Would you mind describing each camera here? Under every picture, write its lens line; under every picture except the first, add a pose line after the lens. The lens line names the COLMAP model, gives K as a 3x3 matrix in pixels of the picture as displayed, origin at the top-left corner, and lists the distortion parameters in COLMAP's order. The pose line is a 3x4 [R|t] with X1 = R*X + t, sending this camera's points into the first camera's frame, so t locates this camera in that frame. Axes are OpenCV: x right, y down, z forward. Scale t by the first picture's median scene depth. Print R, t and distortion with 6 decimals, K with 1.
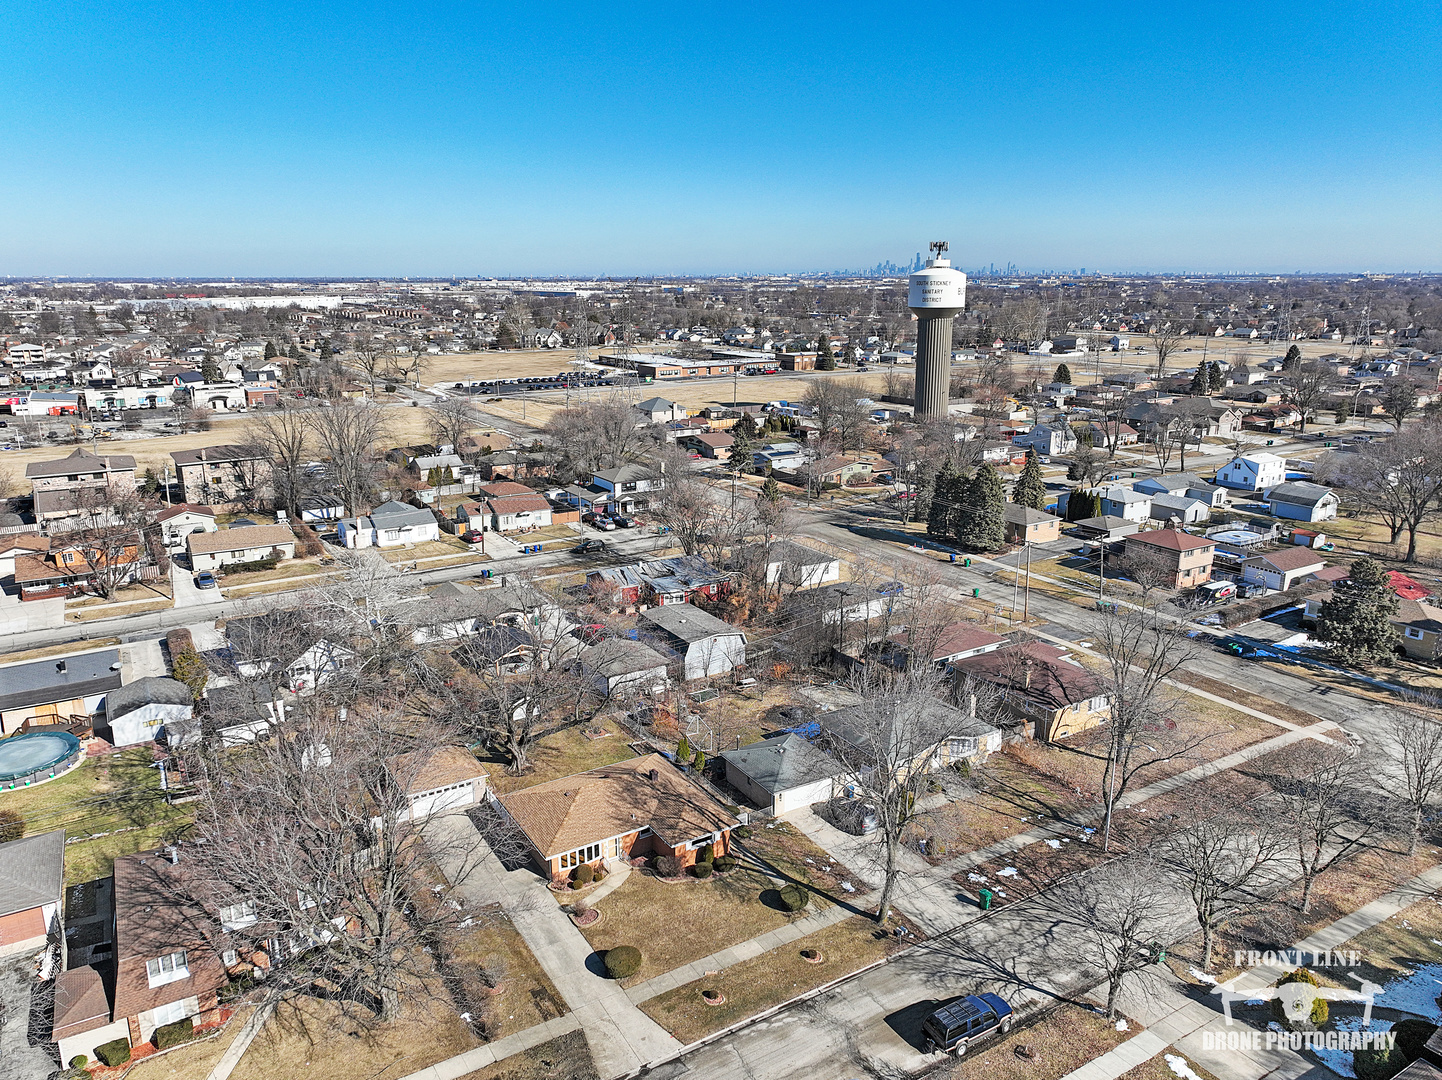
lens RADIAL K [[1013.0, 0, 718.4], [0, 1013.0, 543.6], [0, 0, 1]] dist [0.013503, 0.000282]
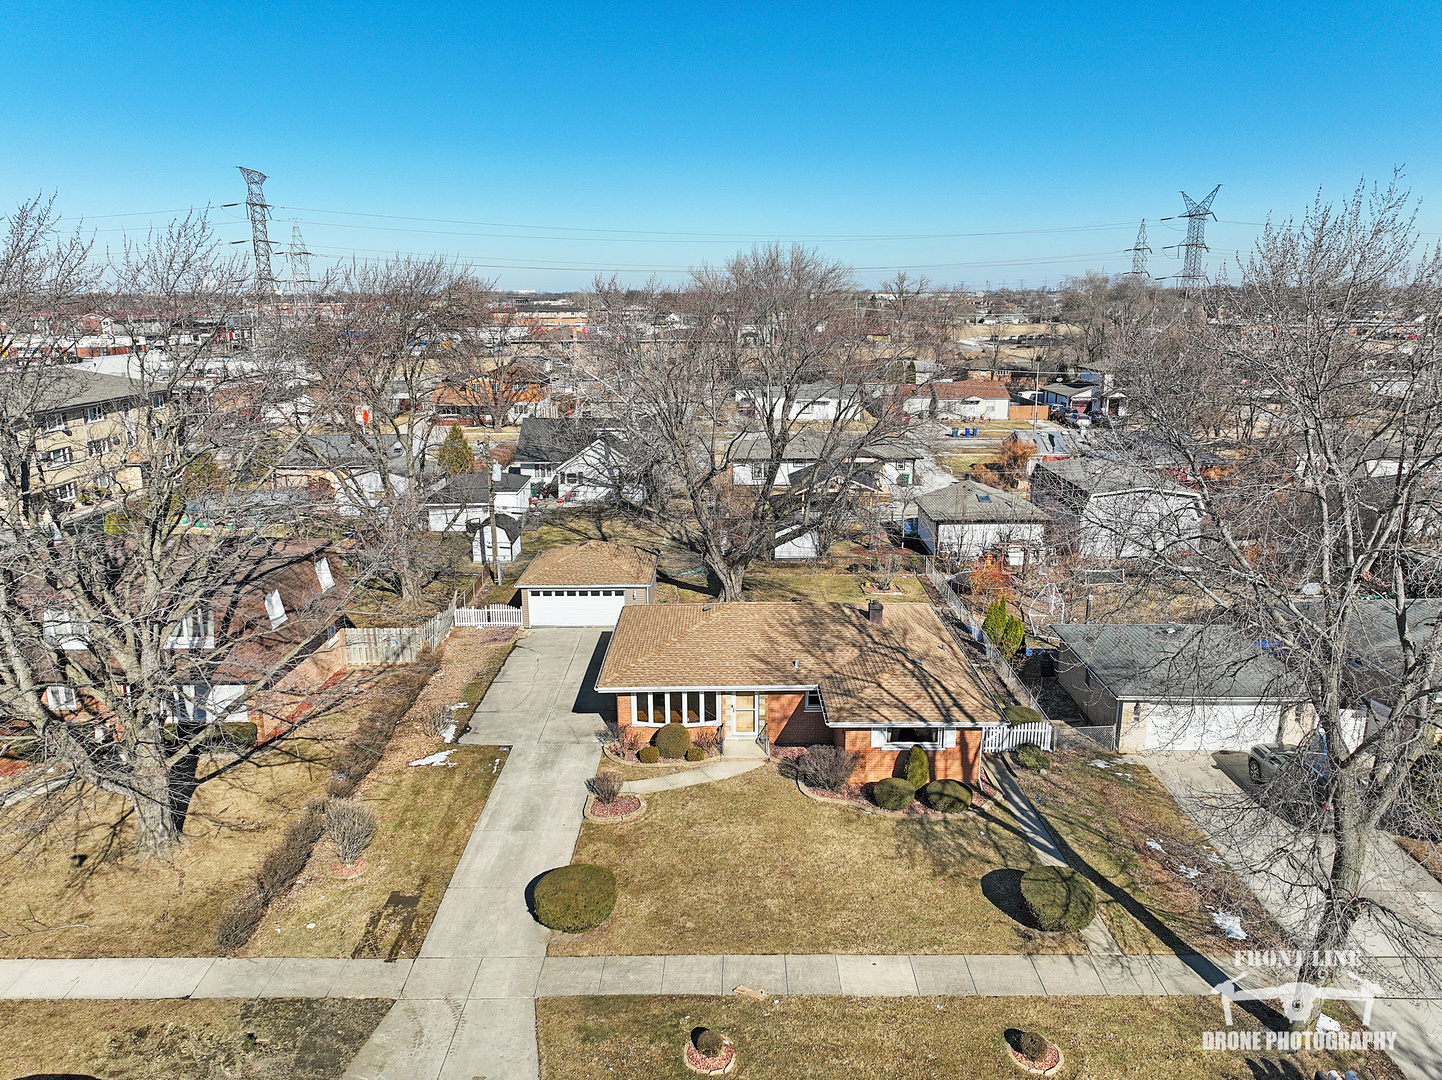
lens RADIAL K [[1013.0, 0, 730.9], [0, 1013.0, 540.0], [0, 0, 1]] dist [0.013503, 0.000282]
pose [[0.850434, 0.116919, -0.512924, 0.144605], [-0.129188, 0.991550, 0.011825, 0.209301], [0.509972, 0.056207, 0.858352, 0.554217]]
